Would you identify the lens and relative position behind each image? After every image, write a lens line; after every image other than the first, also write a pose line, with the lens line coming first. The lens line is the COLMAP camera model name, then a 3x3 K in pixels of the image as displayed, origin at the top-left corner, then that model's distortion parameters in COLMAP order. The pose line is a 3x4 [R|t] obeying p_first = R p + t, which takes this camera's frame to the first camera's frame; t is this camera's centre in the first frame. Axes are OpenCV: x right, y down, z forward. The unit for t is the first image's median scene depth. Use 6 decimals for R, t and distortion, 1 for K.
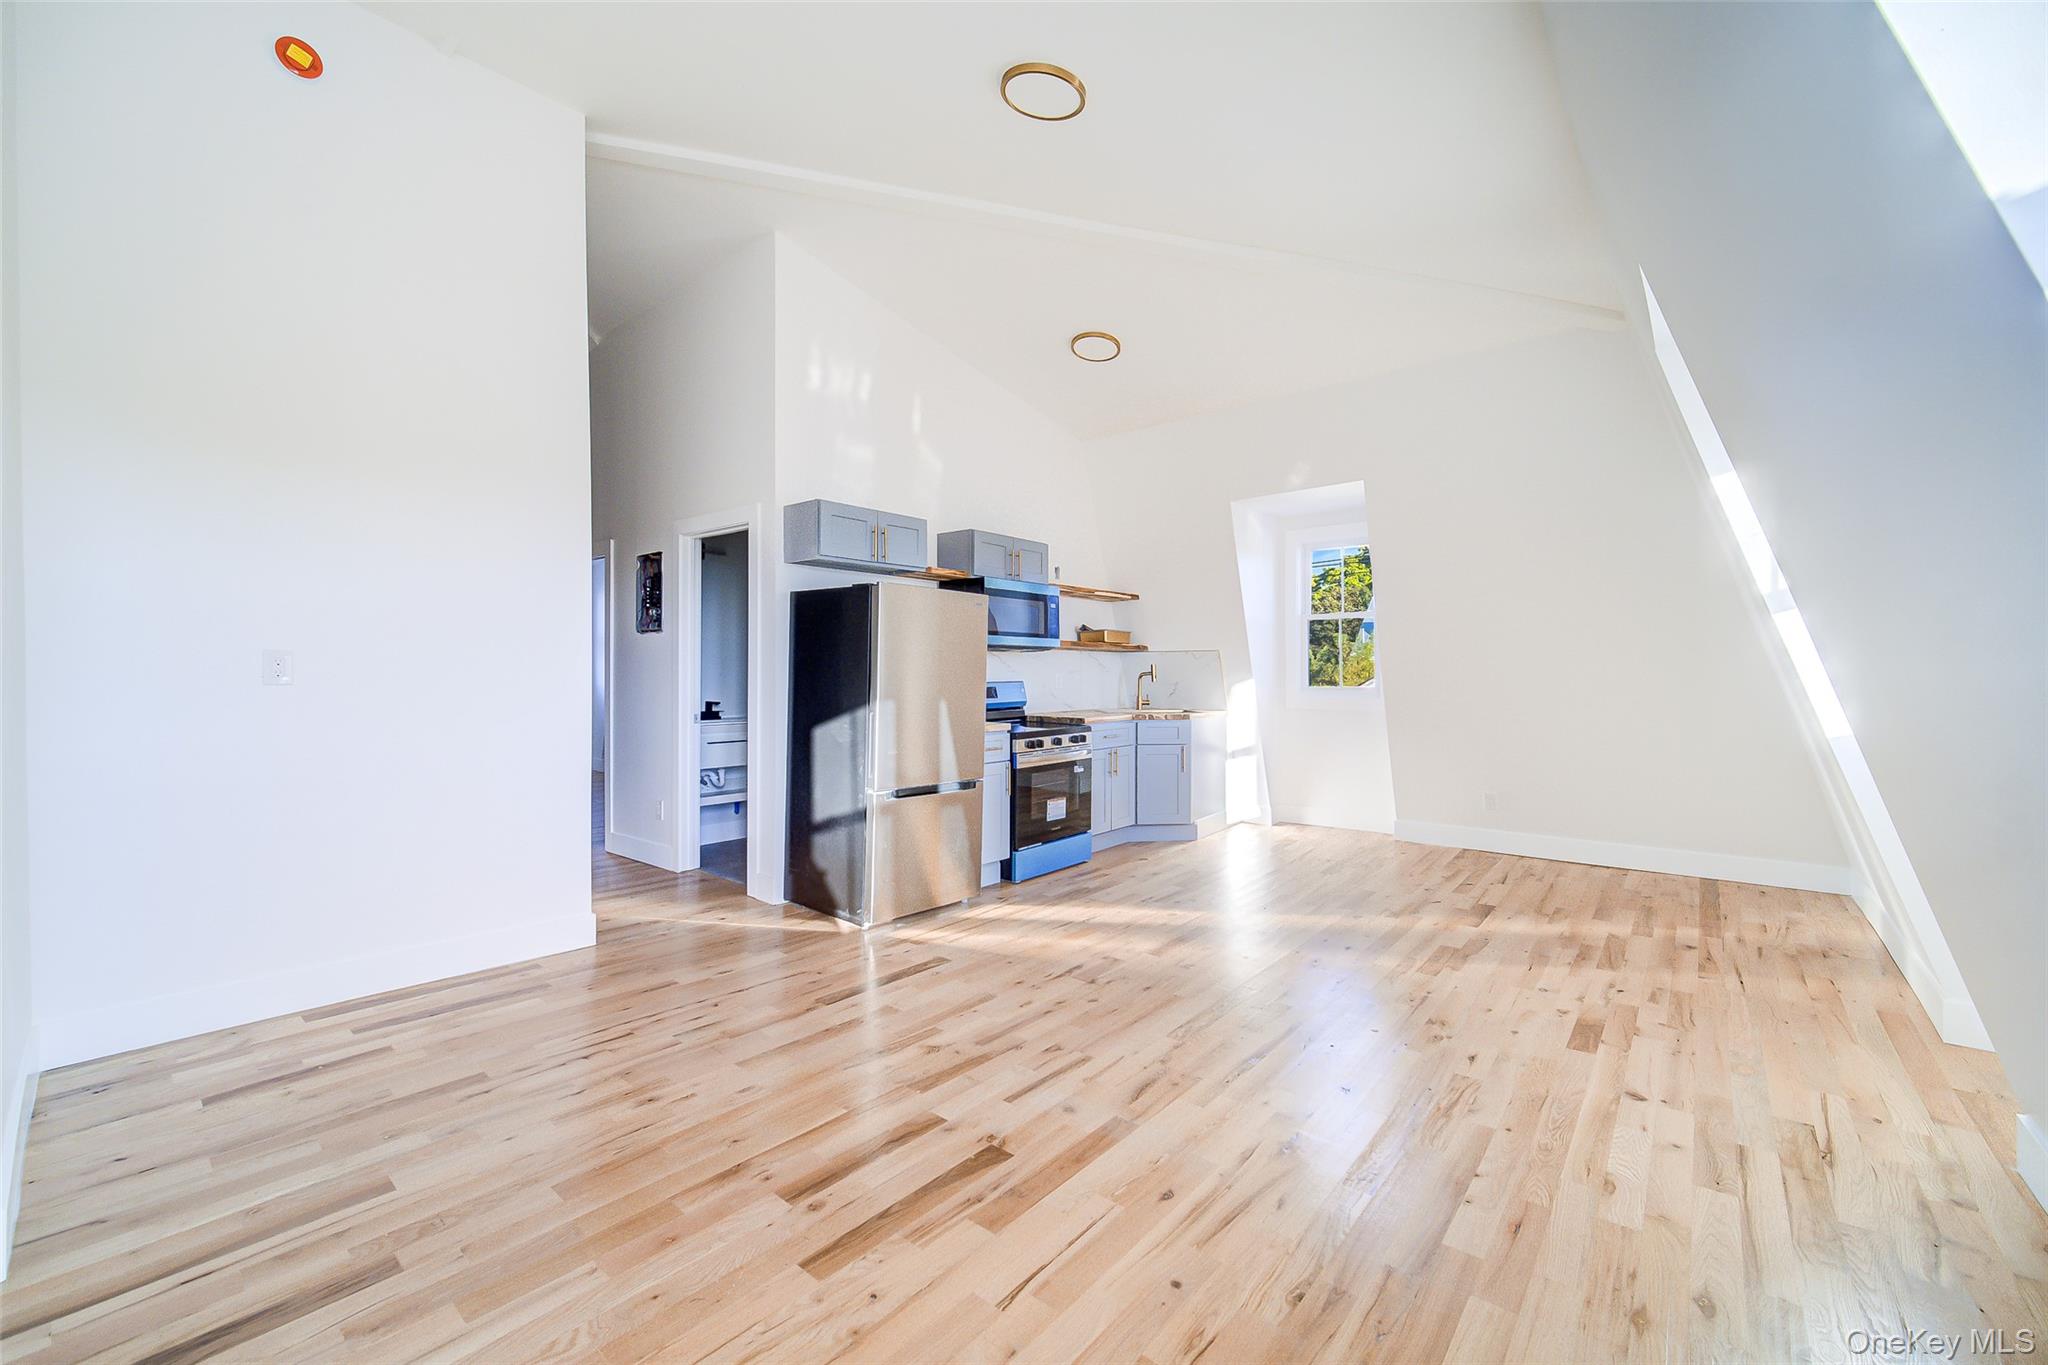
lens RADIAL K [[806.1, 0, 1009.3], [0, 806.1, 686.2], [0, 0, 1]] dist [-0.000583, -0.000159]
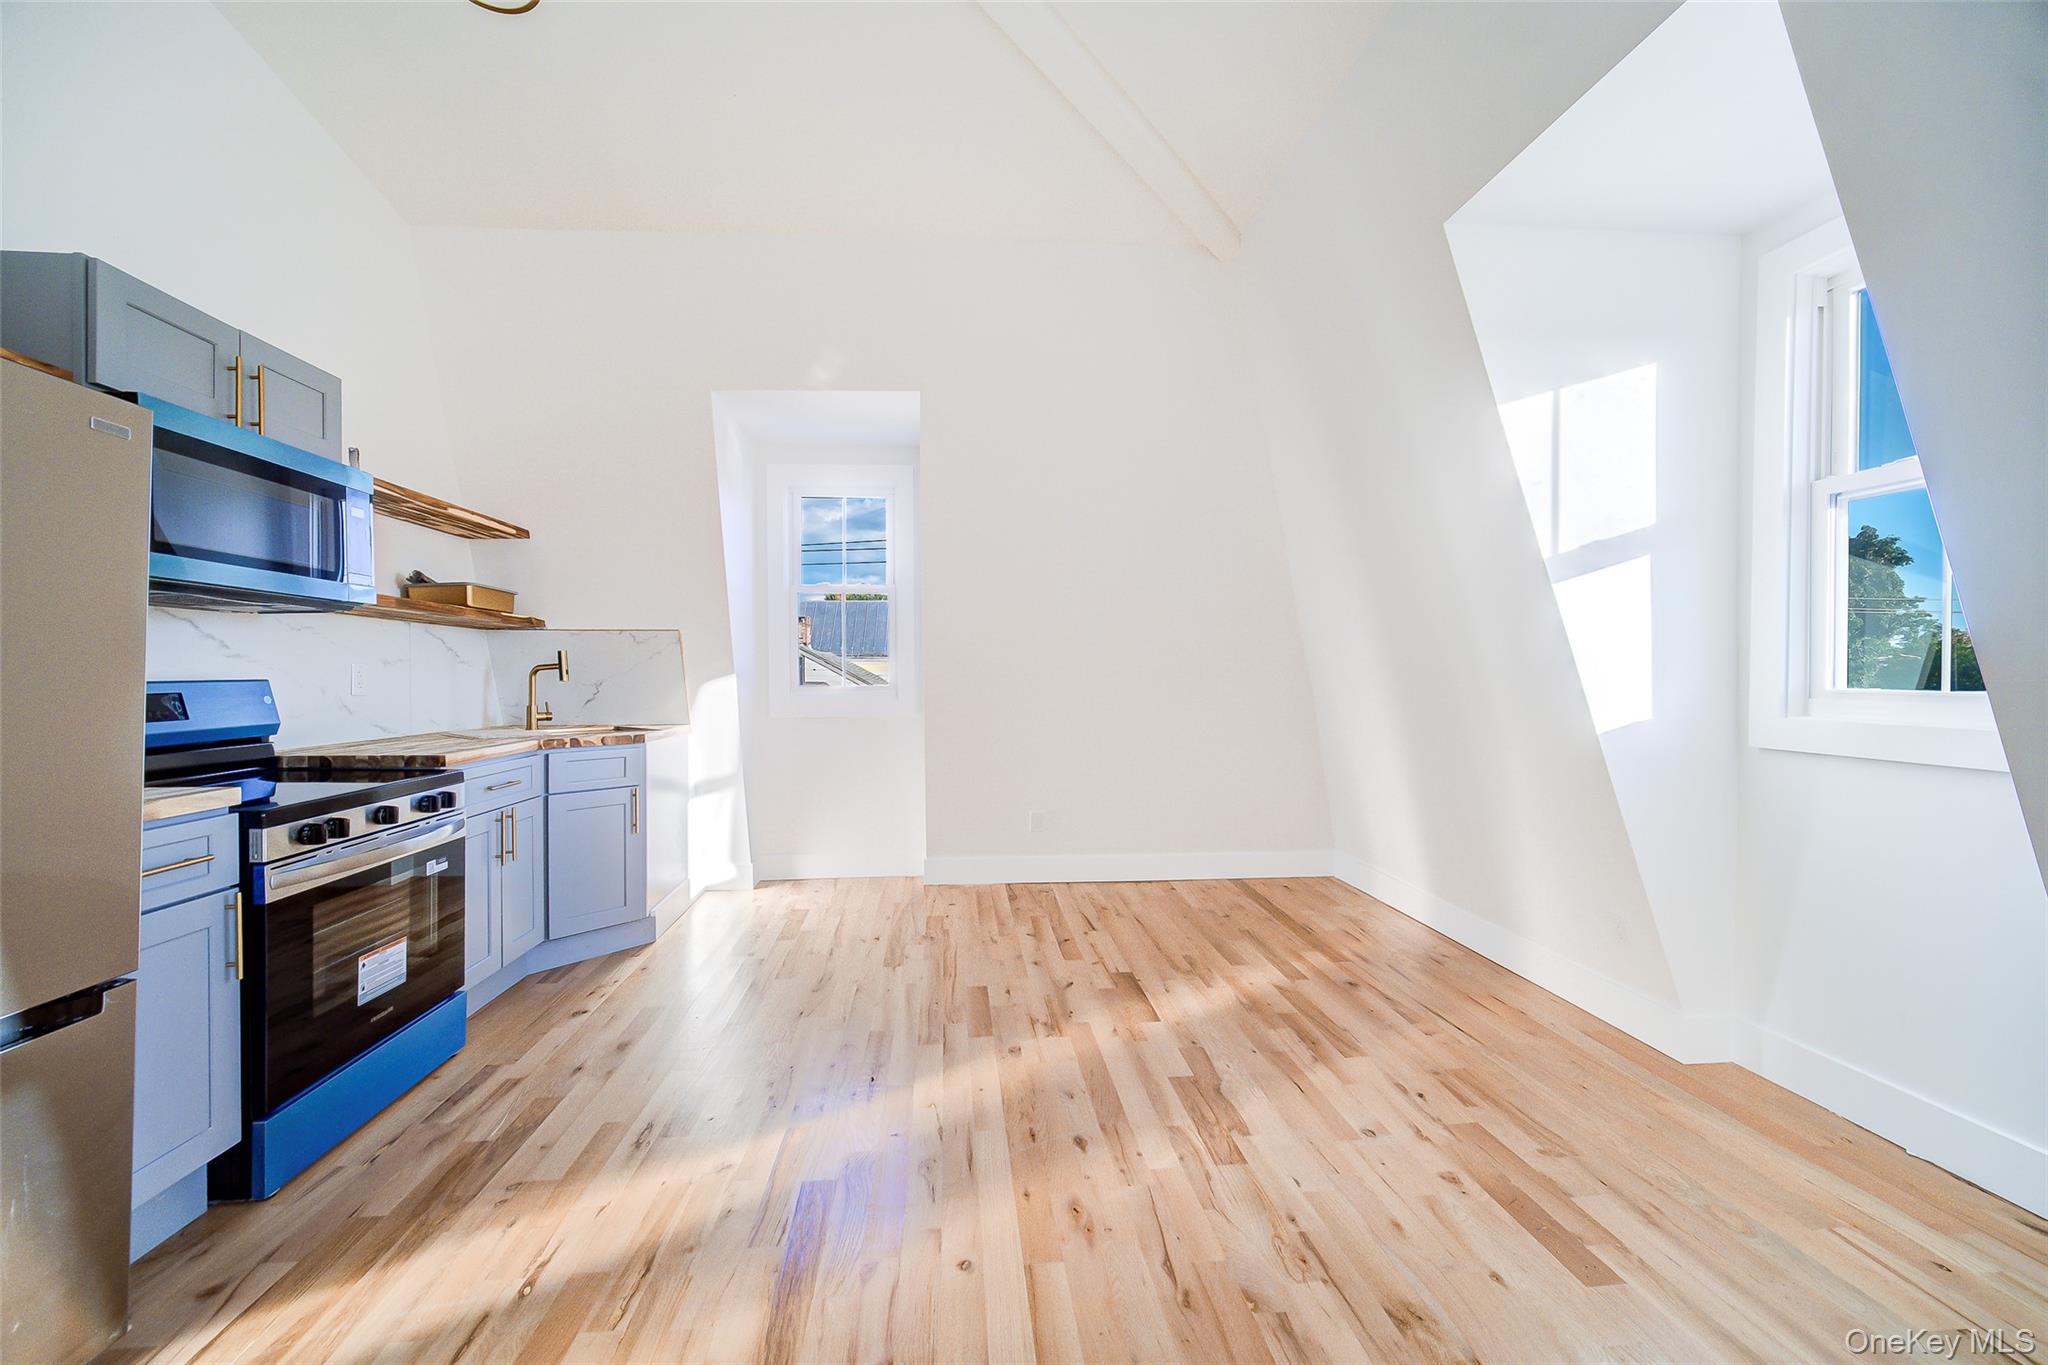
lens RADIAL K [[815.3, 0, 1005.8], [0, 815.3, 683.0], [0, 0, 1]] dist [-0.001243, -0.000347]
pose [[0.708783, -0.006912, 0.705393, -0.017672], [0.013014, 0.999910, -0.003279, 0.004236], [-0.705306, 0.011505, 0.708809, 0.643617]]
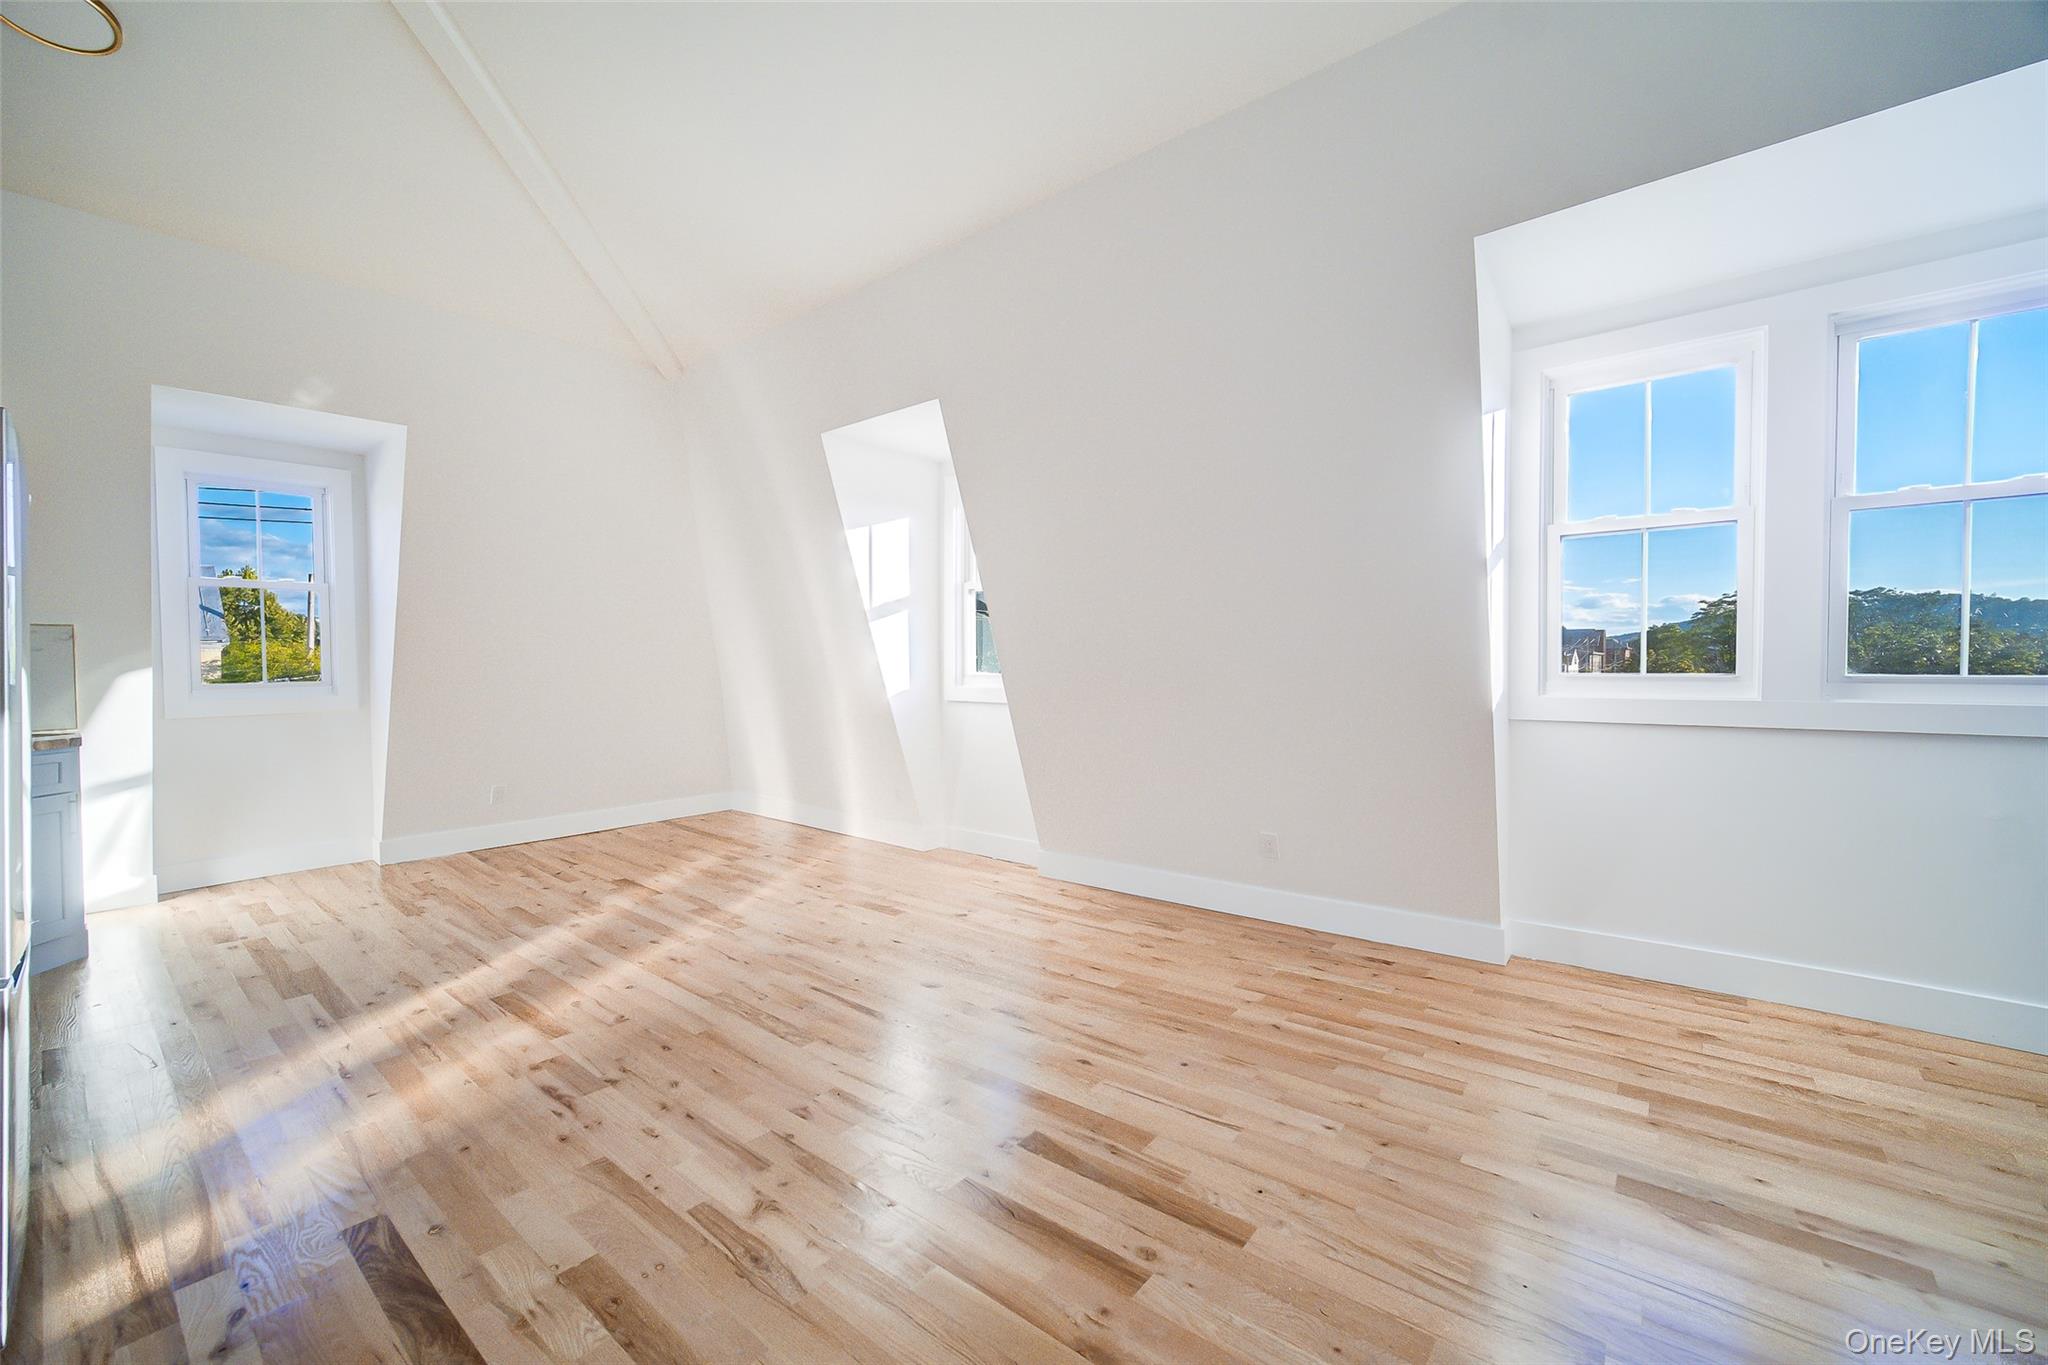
lens RADIAL K [[830.2, 0, 988.6], [0, 830.2, 662.1], [0, 0, 1]] dist [-0.000994, -0.000226]
pose [[0.008659, 0.000365, 0.999962, -0.592874], [0.024670, 0.999695, -0.000579, -0.003156], [-0.999658, 0.024674, 0.008647, 0.593511]]
